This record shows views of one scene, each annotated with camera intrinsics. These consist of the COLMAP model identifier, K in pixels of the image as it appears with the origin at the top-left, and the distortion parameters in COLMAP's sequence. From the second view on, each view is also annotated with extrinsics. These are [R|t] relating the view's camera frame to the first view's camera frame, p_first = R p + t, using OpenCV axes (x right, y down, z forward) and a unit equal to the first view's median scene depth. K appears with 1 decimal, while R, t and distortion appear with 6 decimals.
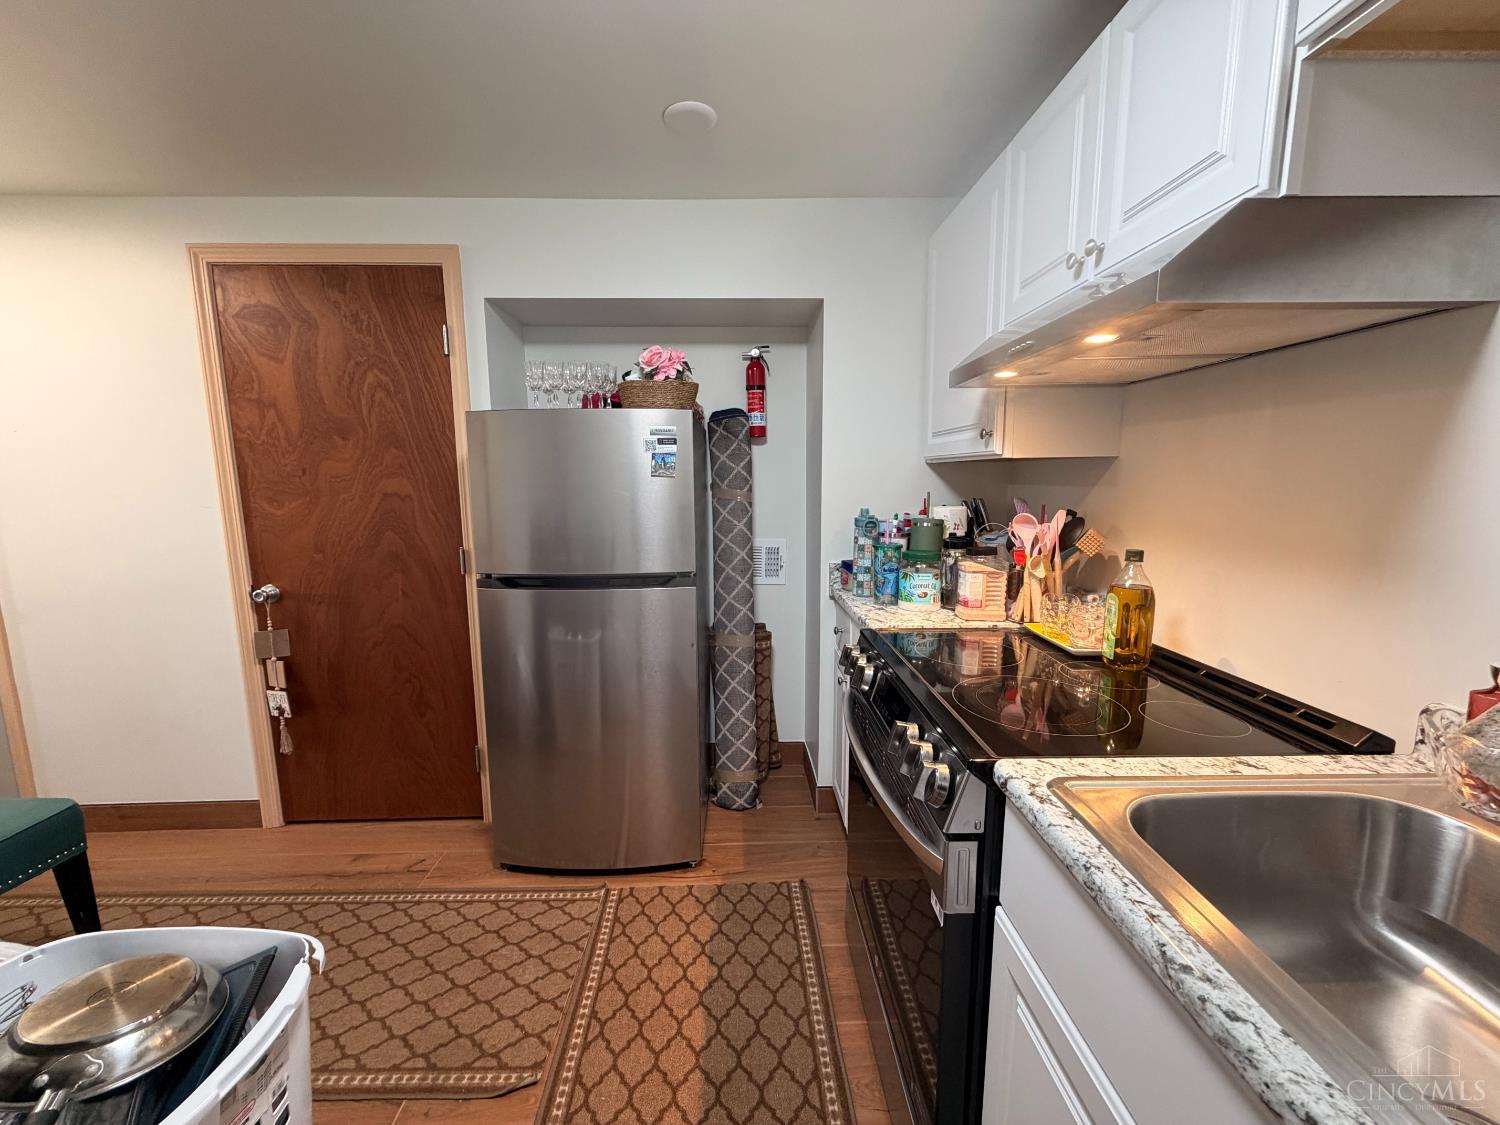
lens RADIAL K [[598.2, 0, 742.8], [0, 598.2, 564.4], [0, 0, 1]] dist [-0.001798, -0.000123]
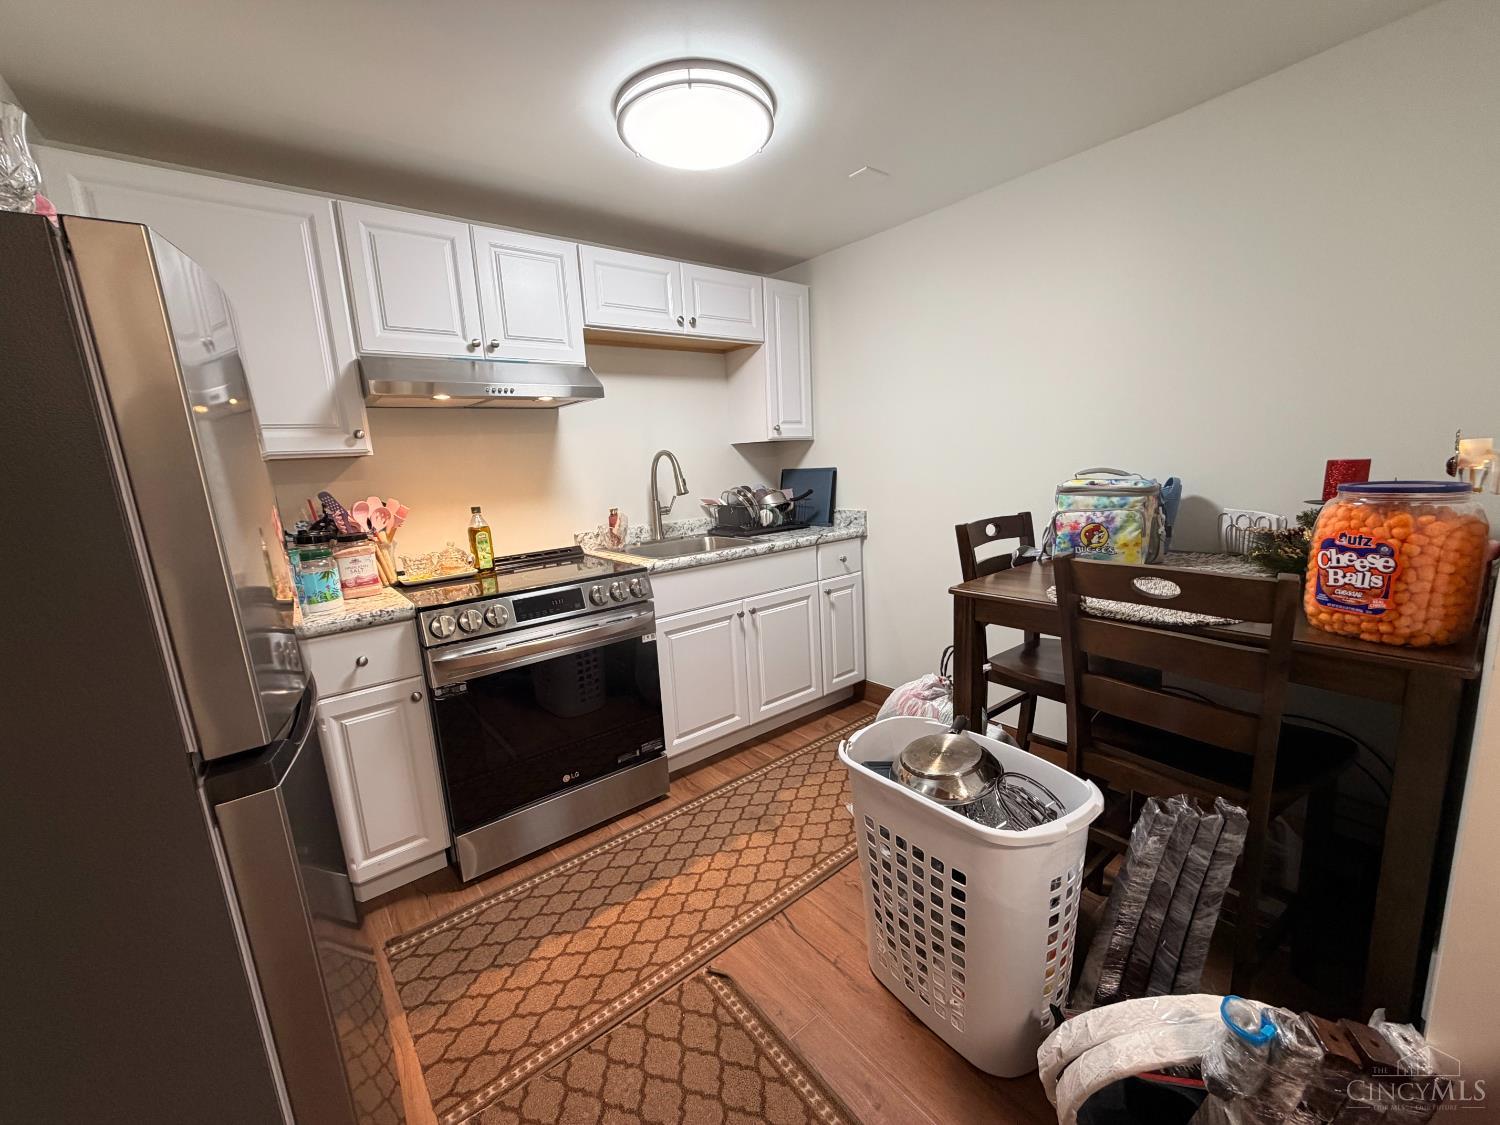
lens RADIAL K [[598.2, 0, 749.1], [0, 598.2, 566.2], [0, 0, 1]] dist [-0.001798, -0.000123]
pose [[-0.610091, -0.102083, 0.785727, -1.124094], [0.175342, 0.949684, 0.259531, -0.157244], [-0.772686, 0.296109, -0.561494, 1.242748]]
